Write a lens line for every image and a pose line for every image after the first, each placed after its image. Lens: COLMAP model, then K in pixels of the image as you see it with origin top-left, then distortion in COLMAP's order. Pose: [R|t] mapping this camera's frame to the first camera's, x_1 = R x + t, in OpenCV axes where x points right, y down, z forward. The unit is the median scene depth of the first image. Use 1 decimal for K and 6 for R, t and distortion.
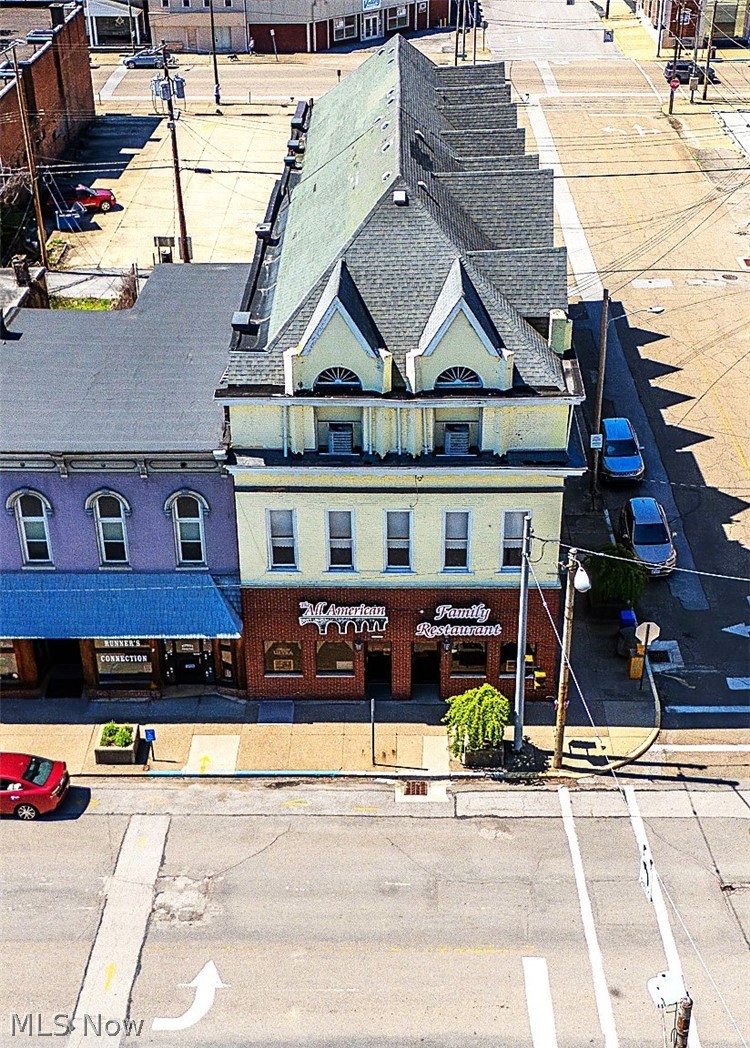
lens RADIAL K [[1346.2, 0, 375.0], [0, 1346.2, 524.0], [0, 0, 1]] dist [0.228595, -0.750408]
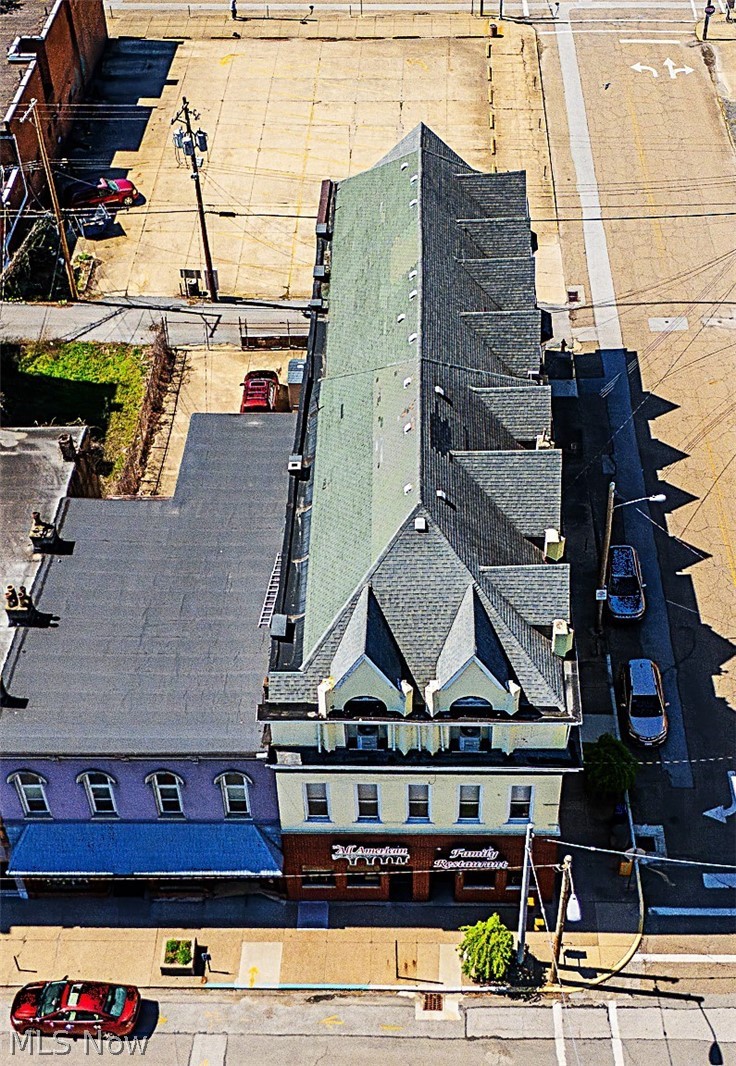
lens RADIAL K [[1367.4, 0, 402.9], [0, 1367.4, 532.7], [0, 0, 1]] dist [0.214286, -0.634984]
pose [[0.999996, -0.000659, 0.002785, 0.000963], [0.000030, 0.975469, 0.220138, -0.463259], [-0.002862, -0.220137, 0.975465, -0.088985]]
